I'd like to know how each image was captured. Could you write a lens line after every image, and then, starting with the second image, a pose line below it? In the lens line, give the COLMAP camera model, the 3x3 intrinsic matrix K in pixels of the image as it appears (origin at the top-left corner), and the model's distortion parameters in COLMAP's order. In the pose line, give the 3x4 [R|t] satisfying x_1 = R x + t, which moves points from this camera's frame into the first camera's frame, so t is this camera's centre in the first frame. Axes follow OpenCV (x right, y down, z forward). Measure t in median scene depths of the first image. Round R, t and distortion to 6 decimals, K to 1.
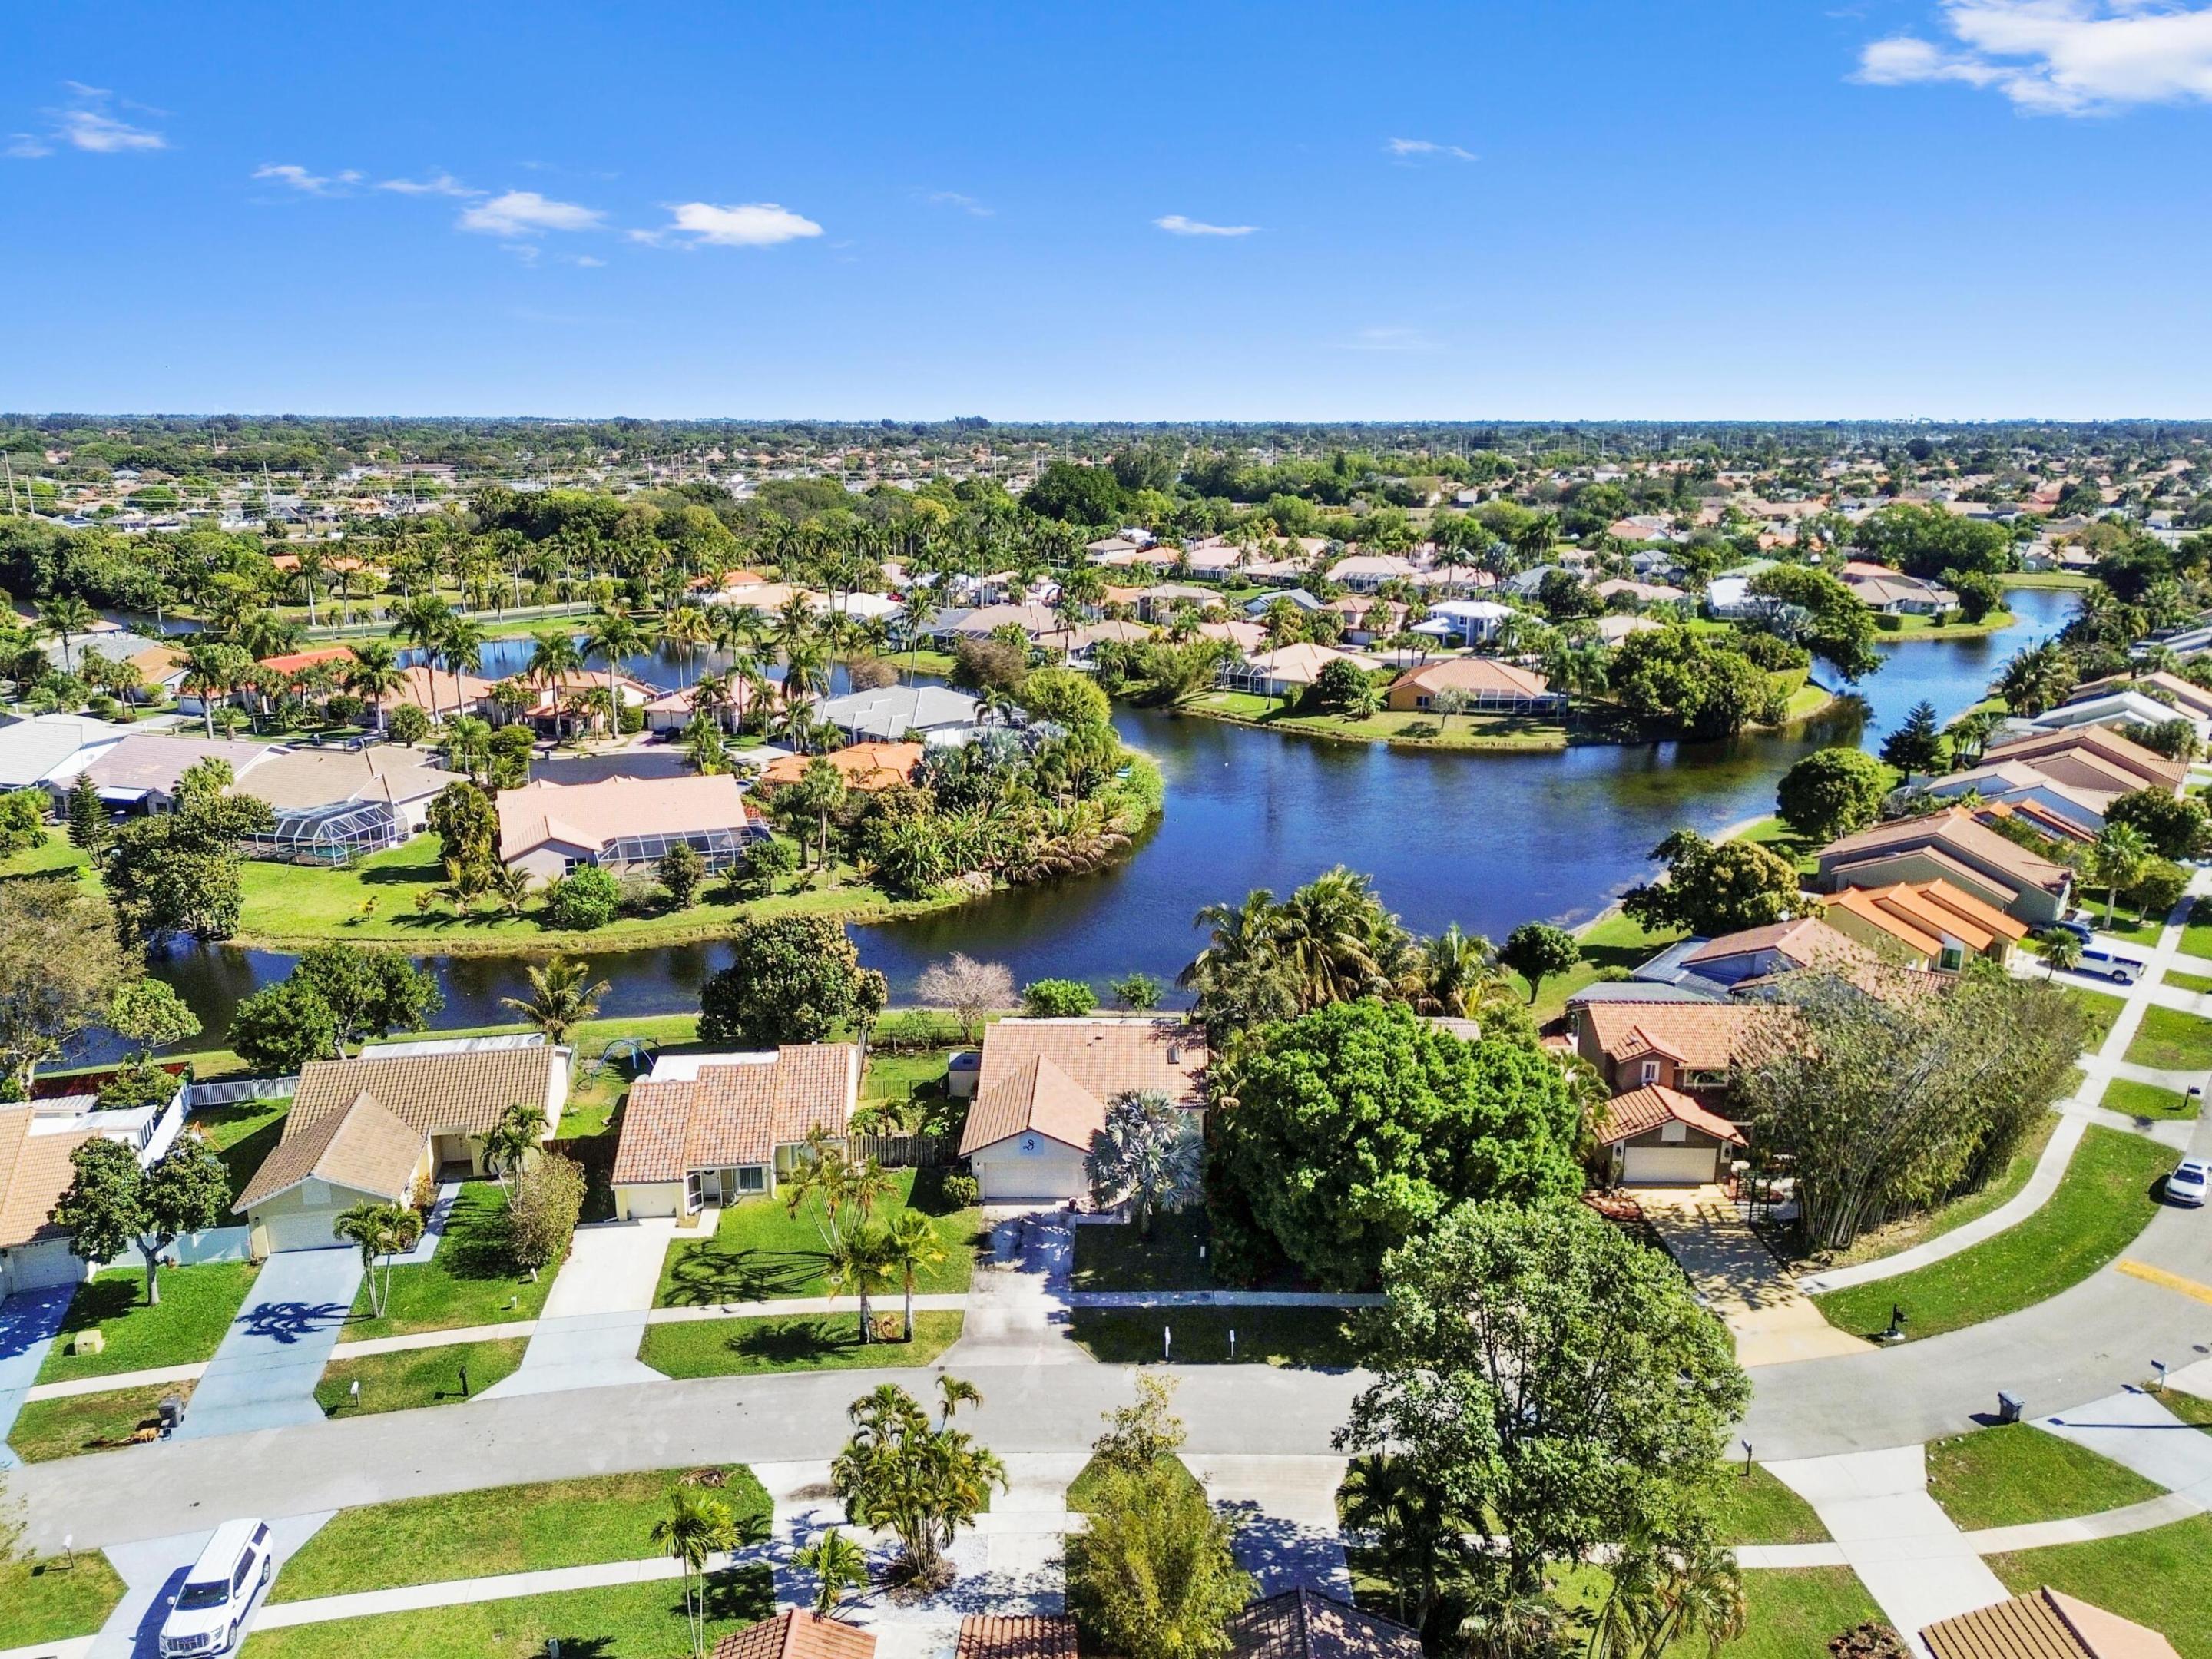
lens RADIAL K [[1574.9, 0, 1106.0], [0, 1574.9, 829.5], [0, 0, 1]] dist [0.060419, -0.000220]
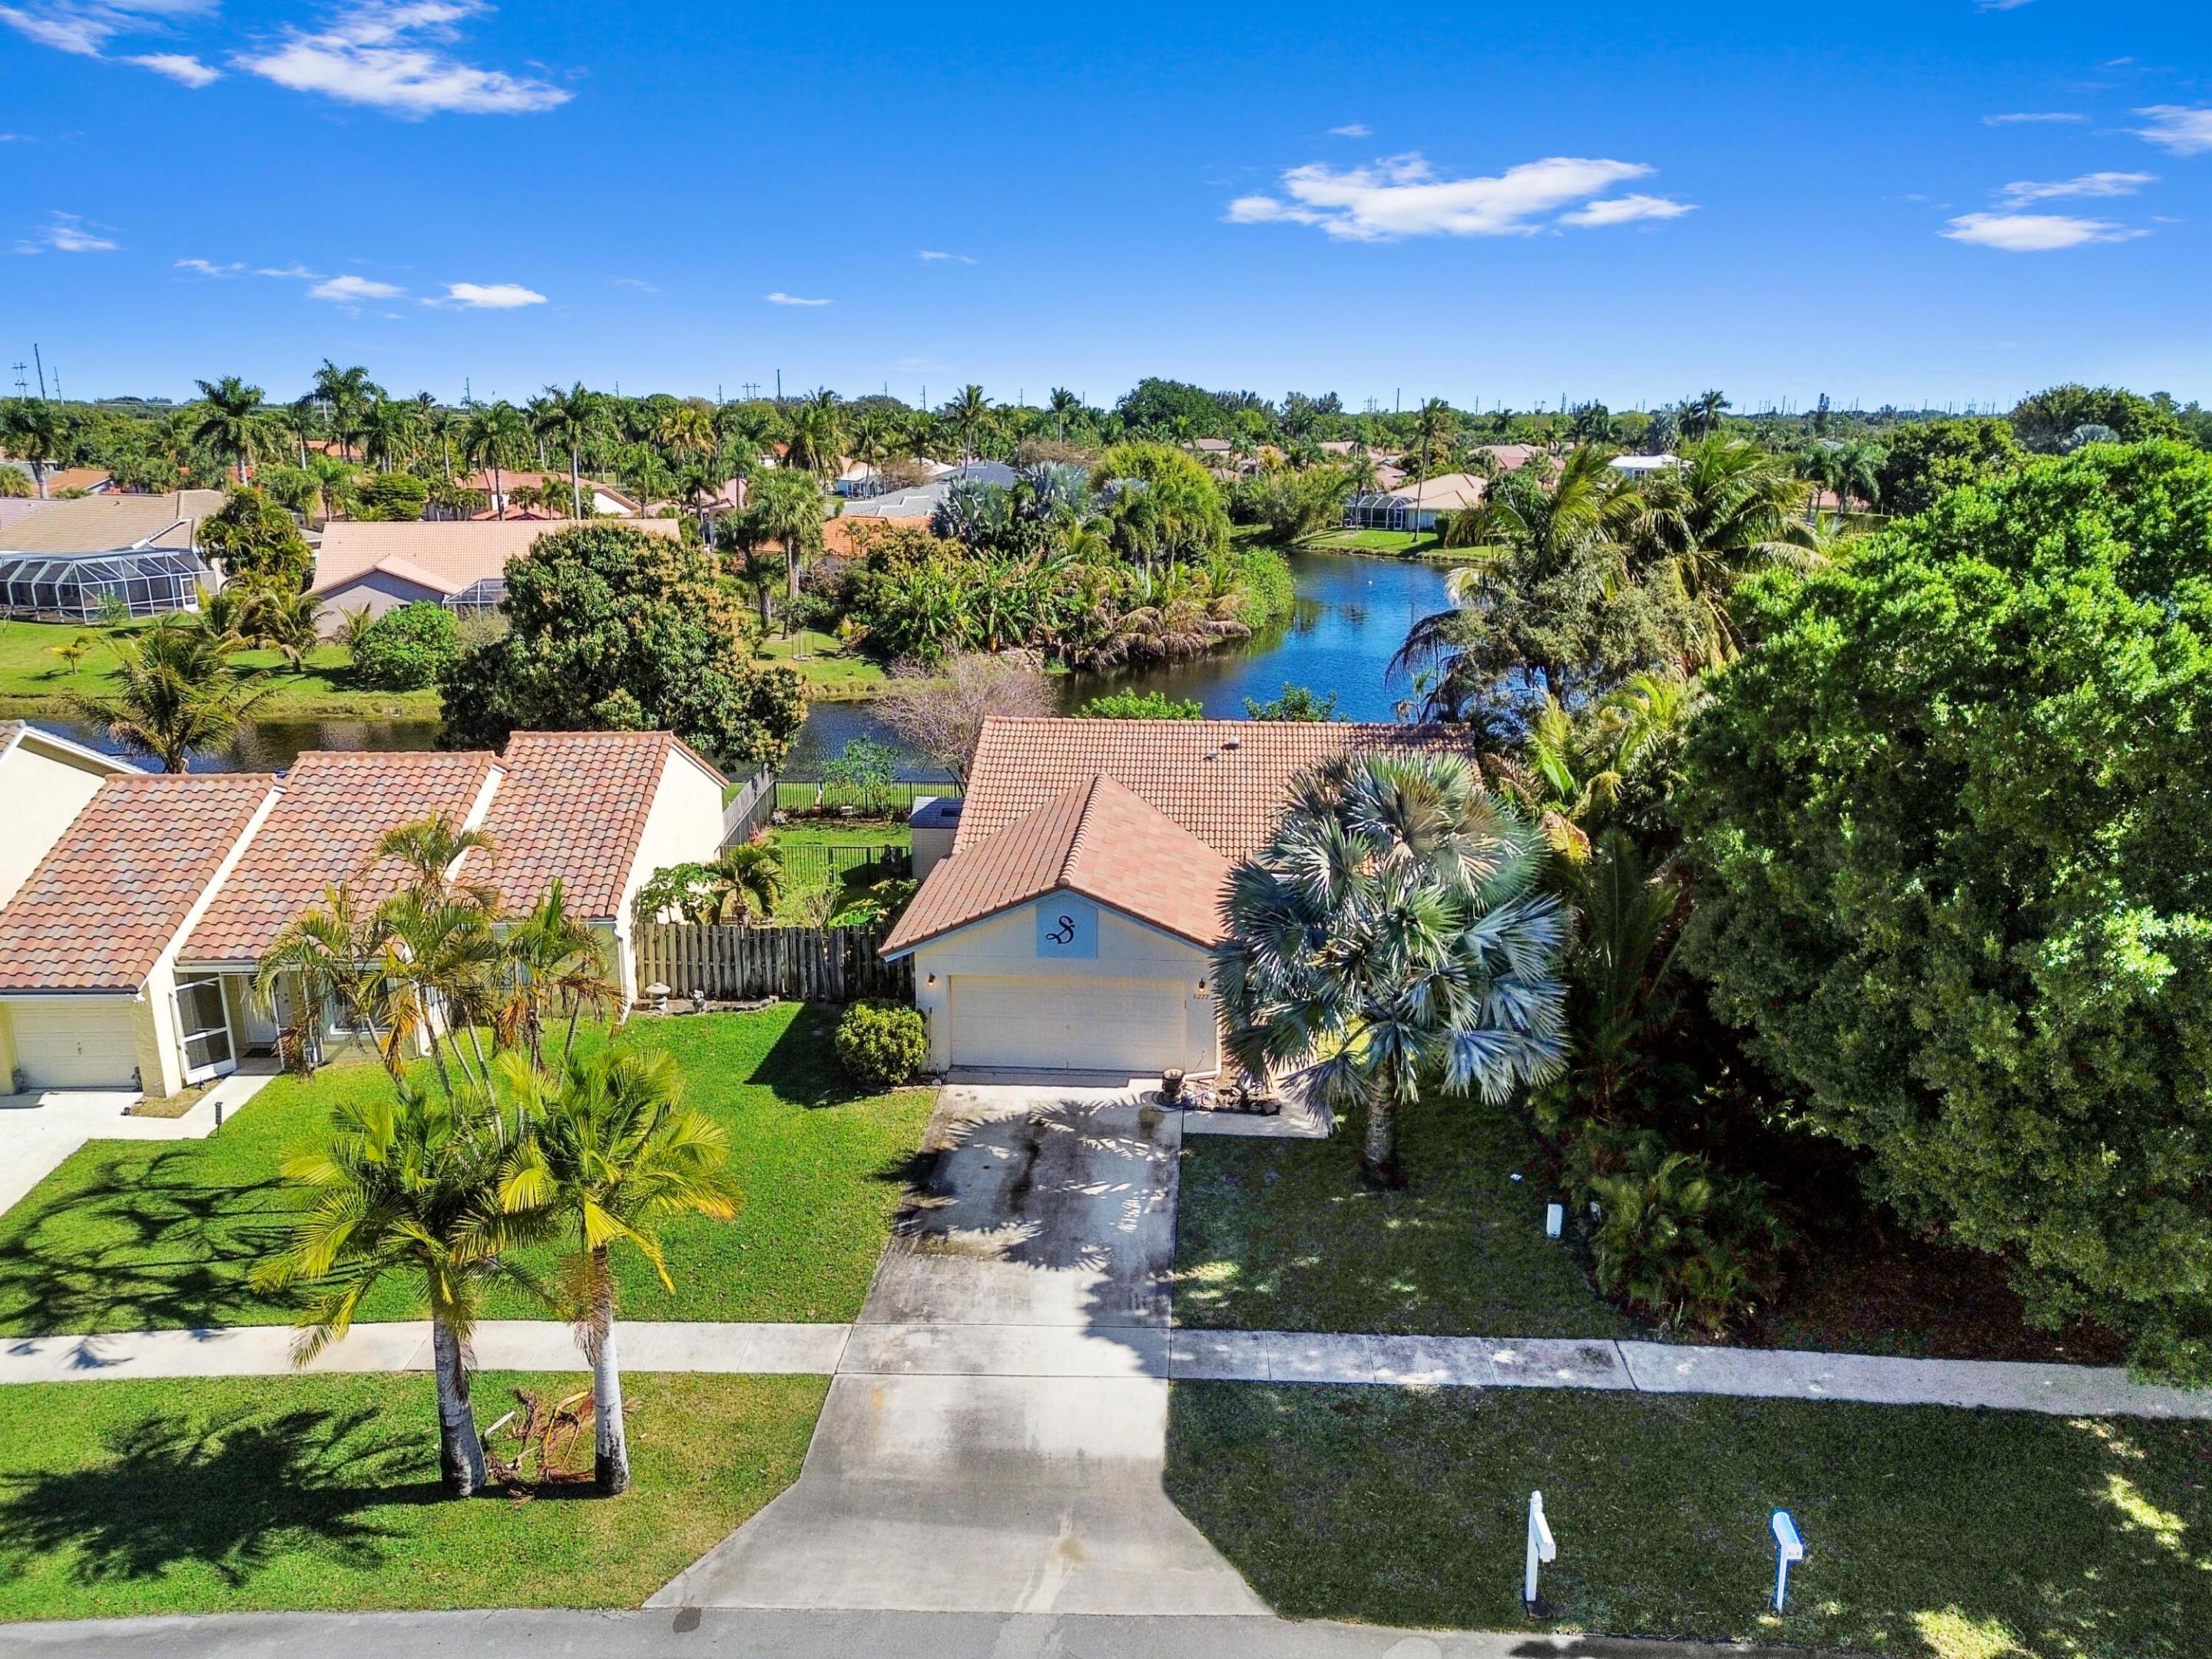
lens RADIAL K [[1582.6, 0, 1106.0], [0, 1582.6, 829.5], [0, 0, 1]] dist [0.033682, 0.001491]
pose [[0.998451, 0.015779, -0.053361, -0.017337], [-0.014840, 0.999729, 0.017943, 0.163270], [0.053630, -0.017123, 0.998414, 0.599136]]
